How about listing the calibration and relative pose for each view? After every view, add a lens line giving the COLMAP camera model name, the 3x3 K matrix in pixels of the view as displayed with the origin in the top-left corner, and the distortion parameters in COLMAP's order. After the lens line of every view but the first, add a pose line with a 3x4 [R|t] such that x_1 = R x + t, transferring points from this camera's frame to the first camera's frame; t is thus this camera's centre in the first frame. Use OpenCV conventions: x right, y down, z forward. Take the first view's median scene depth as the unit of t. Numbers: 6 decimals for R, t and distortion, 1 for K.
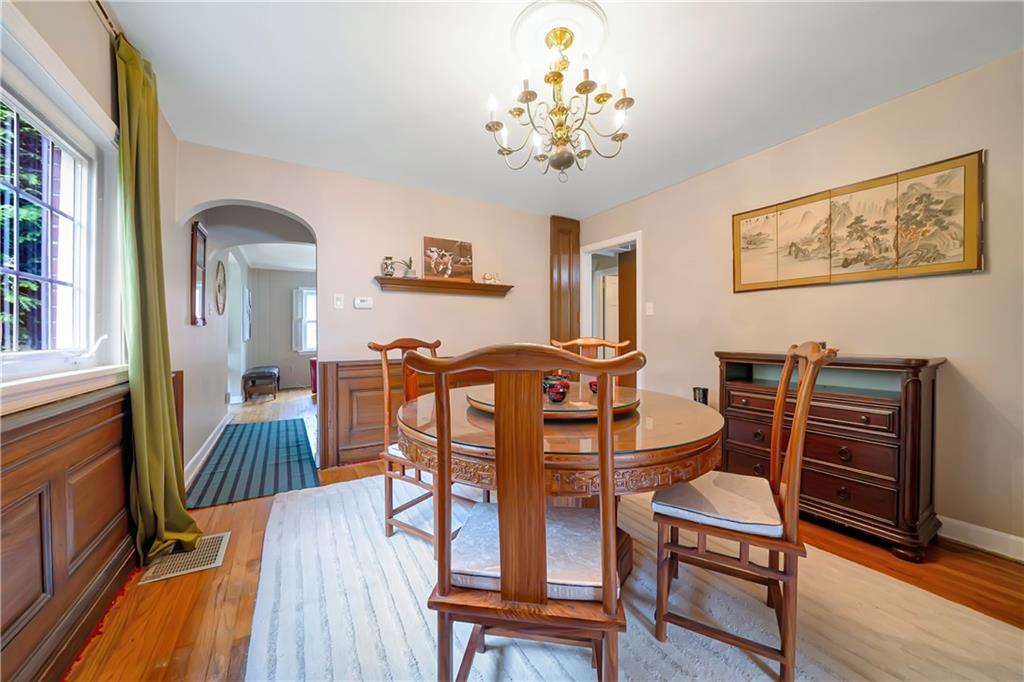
lens RADIAL K [[357.7, 0, 511.1], [0, 357.7, 339.2], [0, 0, 1]] dist [-0.007267, -0.000038]
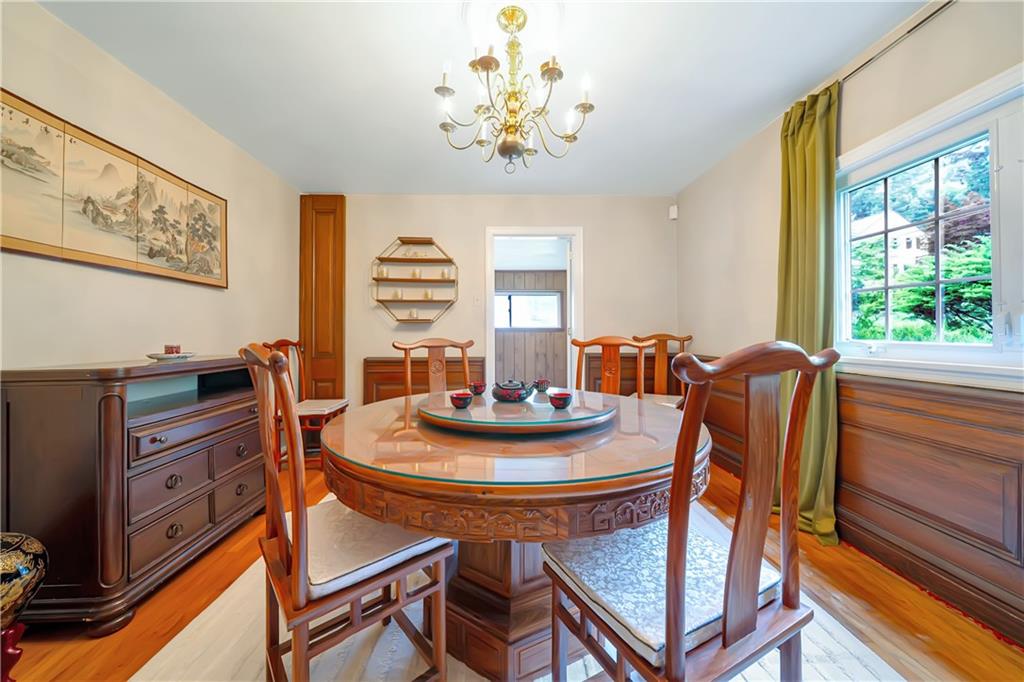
lens RADIAL K [[357.7, 0, 514.4], [0, 357.7, 332.8], [0, 0, 1]] dist [-0.007267, -0.000038]
pose [[-0.871702, 0.002082, 0.490032, -0.248835], [0.004931, 0.999978, 0.004524, -0.022683], [-0.490012, 0.006360, -0.871693, 1.371819]]
